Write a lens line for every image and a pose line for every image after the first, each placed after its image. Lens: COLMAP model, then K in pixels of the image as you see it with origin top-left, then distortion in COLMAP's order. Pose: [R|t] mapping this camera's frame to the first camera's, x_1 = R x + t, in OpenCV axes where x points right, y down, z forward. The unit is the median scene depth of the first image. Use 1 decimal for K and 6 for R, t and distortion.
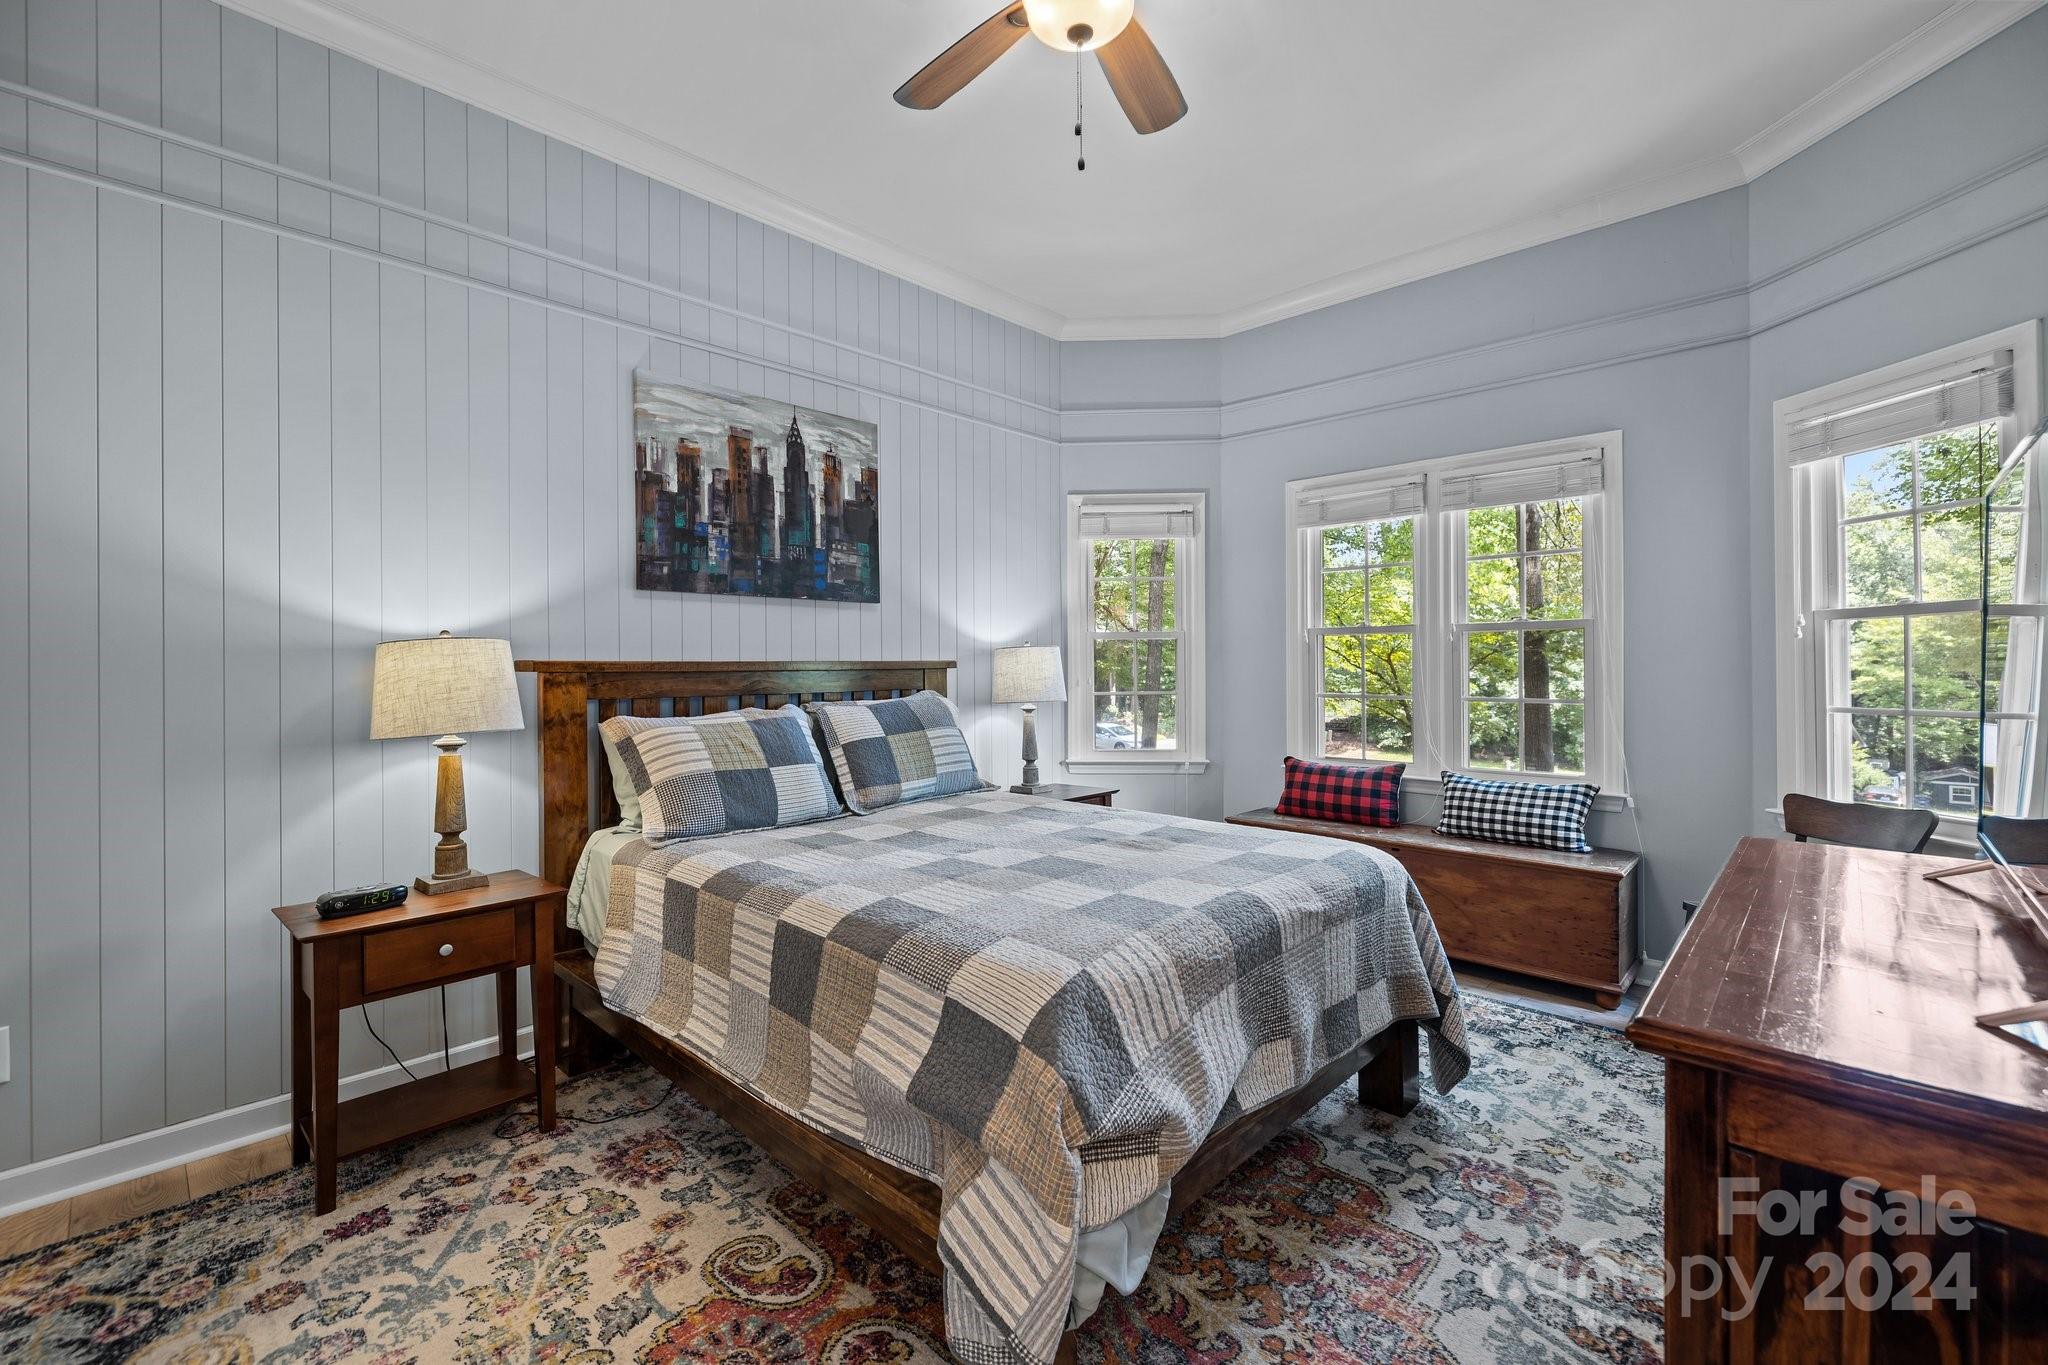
lens RADIAL K [[867.0, 0, 1018.8], [0, 867.0, 697.6], [0, 0, 1]] dist [-0.000908, 0.000018]
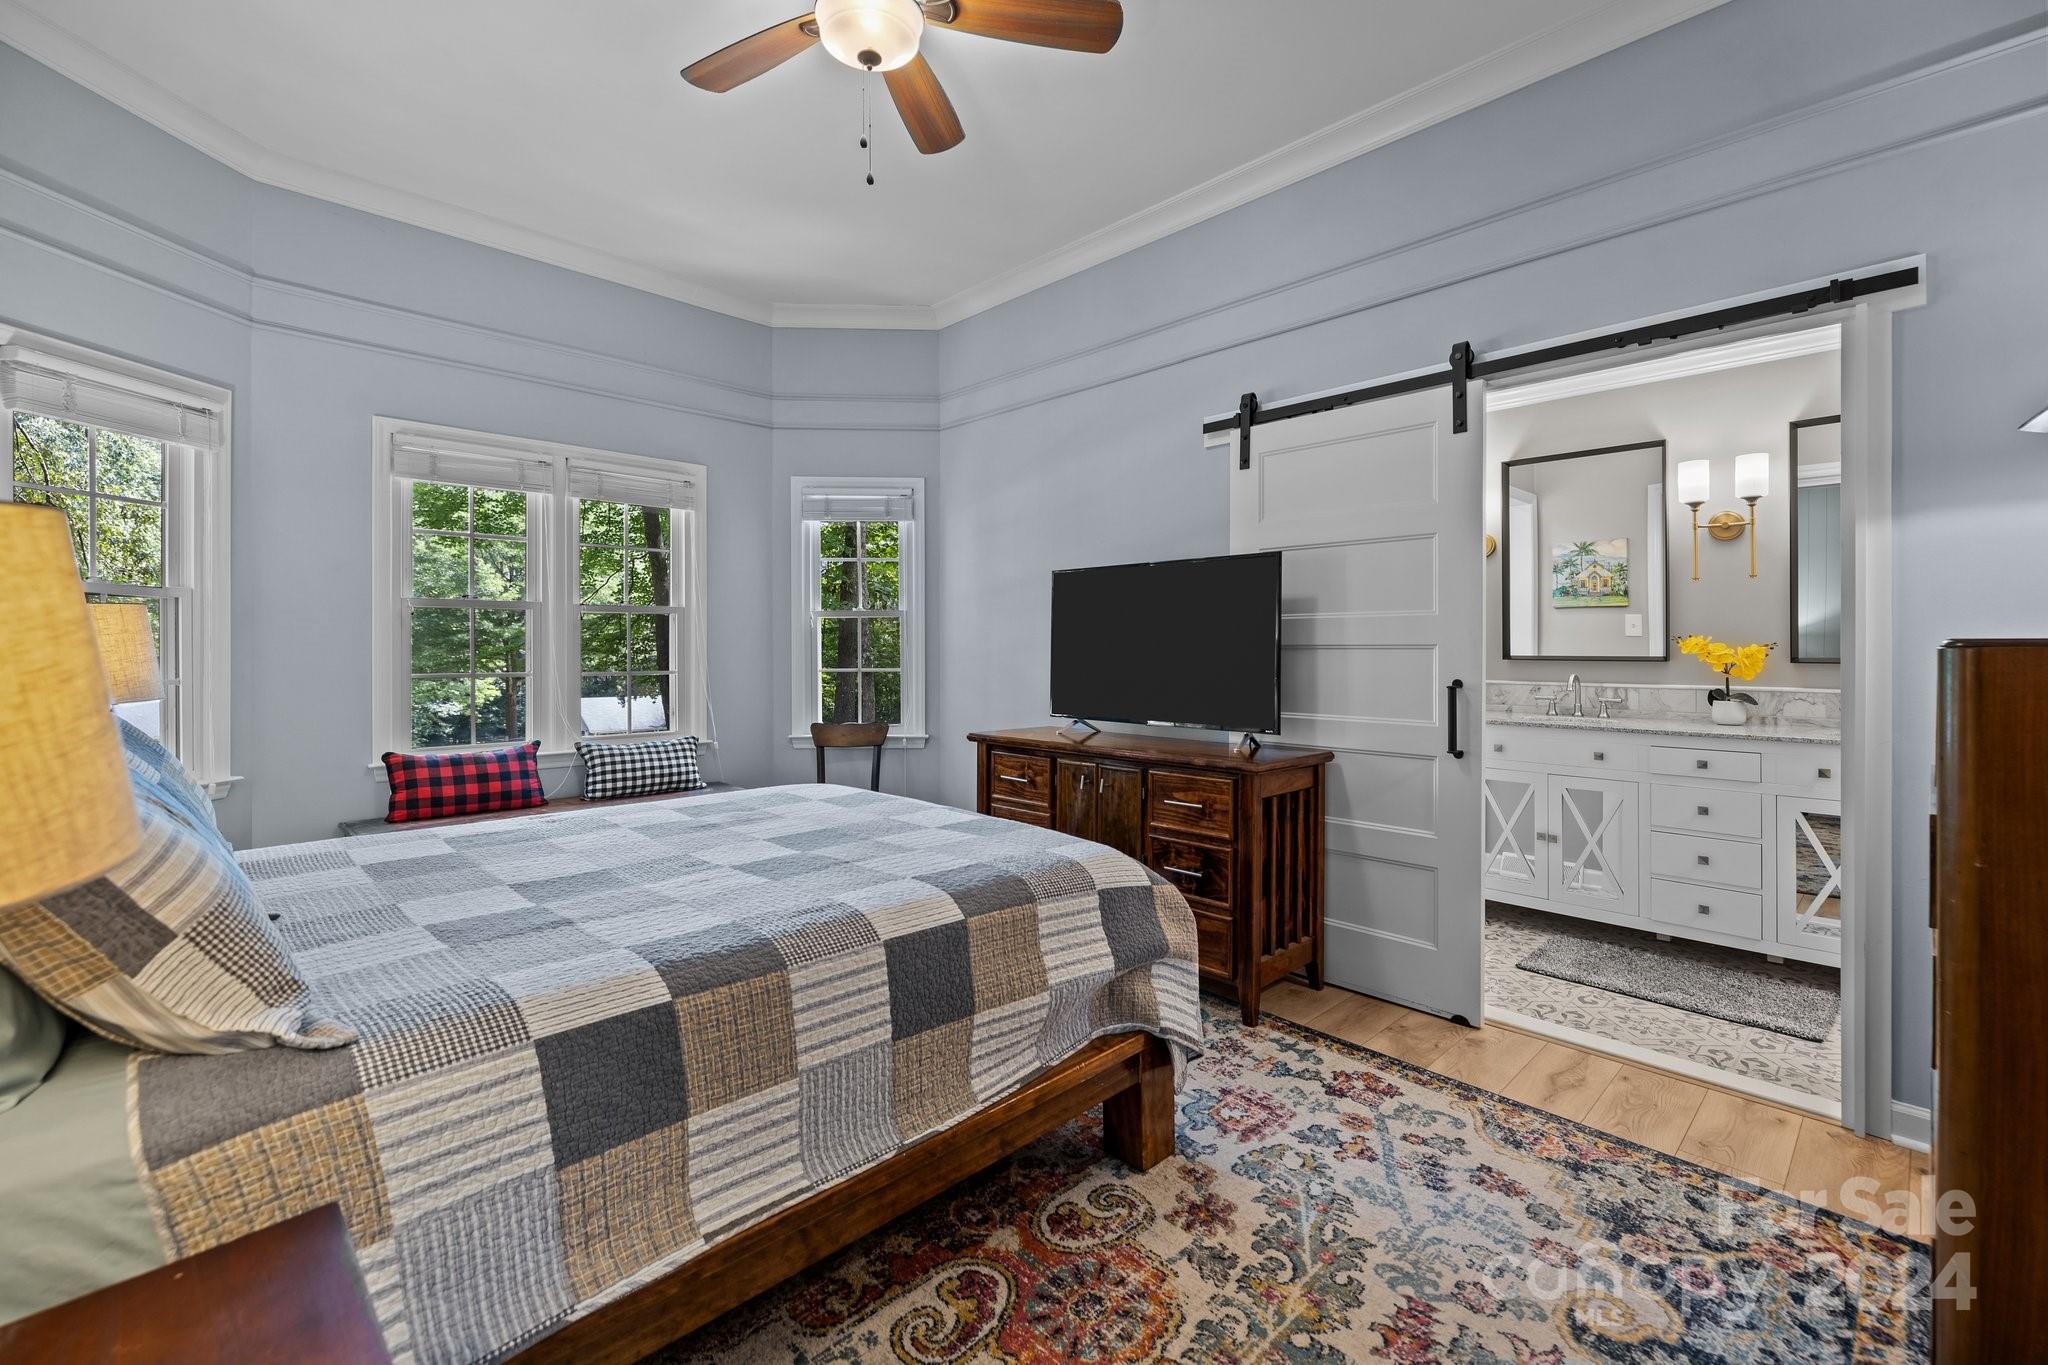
lens RADIAL K [[877.1, 0, 1011.3], [0, 877.1, 687.3], [0, 0, 1]] dist [-0.000219, -0.000311]
pose [[0.040391, -0.042846, 0.998265, -0.986809], [0.033795, 0.998567, 0.041491, -0.016049], [-0.998612, 0.032061, 0.041782, 0.748559]]
